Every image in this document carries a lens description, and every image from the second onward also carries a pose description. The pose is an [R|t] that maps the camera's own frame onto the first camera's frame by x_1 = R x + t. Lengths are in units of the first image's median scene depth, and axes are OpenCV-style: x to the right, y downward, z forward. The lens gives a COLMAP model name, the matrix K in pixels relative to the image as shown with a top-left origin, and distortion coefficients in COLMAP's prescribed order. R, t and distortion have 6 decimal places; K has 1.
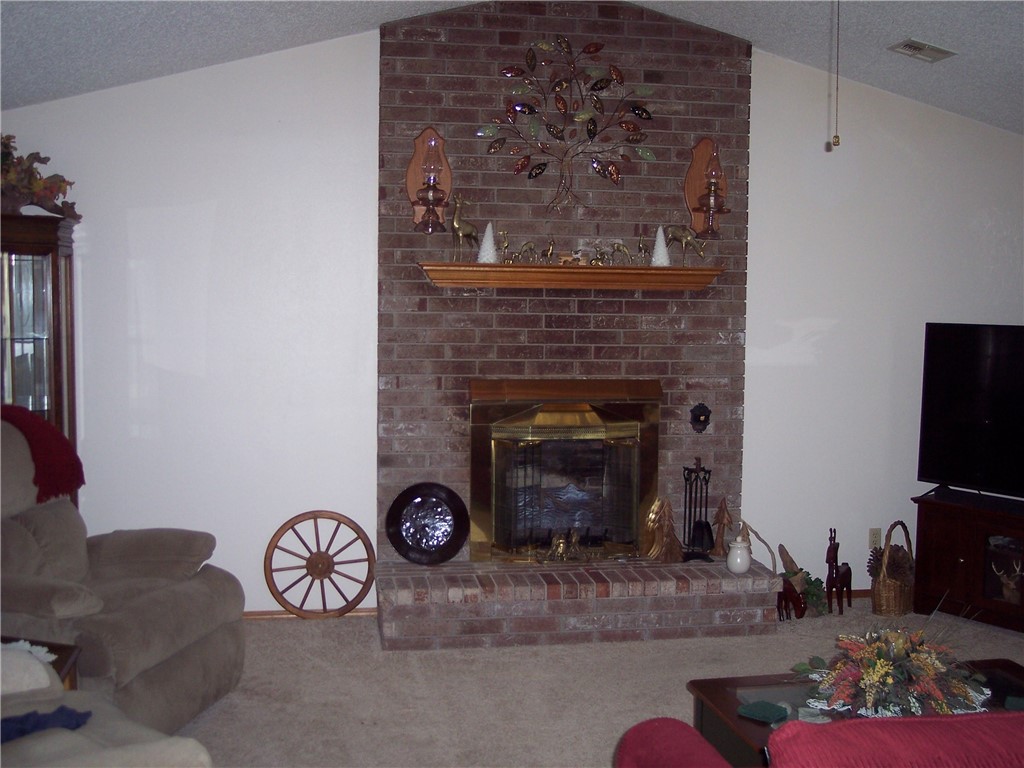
lens RADIAL K [[1168.0, 0, 512.0], [0, 1168.0, 384.0], [0, 0, 1]] dist [-0.156723, 0.263166]
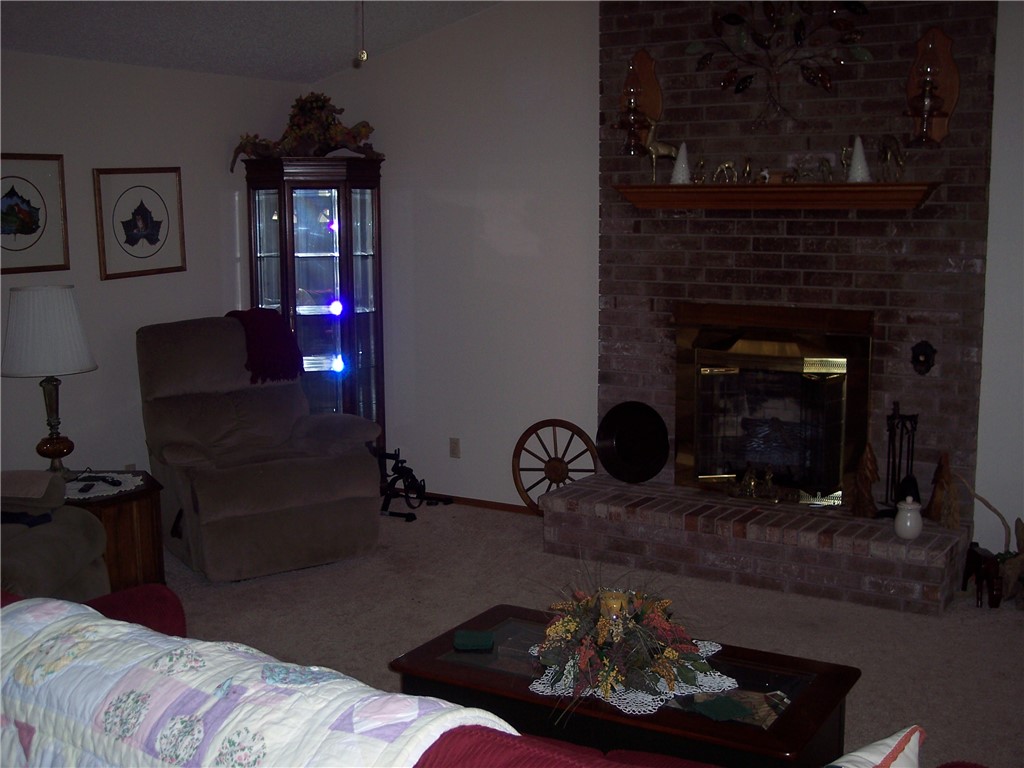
lens RADIAL K [[1168.0, 0, 512.0], [0, 1168.0, 384.0], [0, 0, 1]] dist [-0.156723, 0.263166]
pose [[0.747095, 0.080211, -0.659860, 0.516088], [-0.036937, 0.996168, 0.079272, -0.007958], [0.663690, -0.034851, 0.747195, 0.165701]]
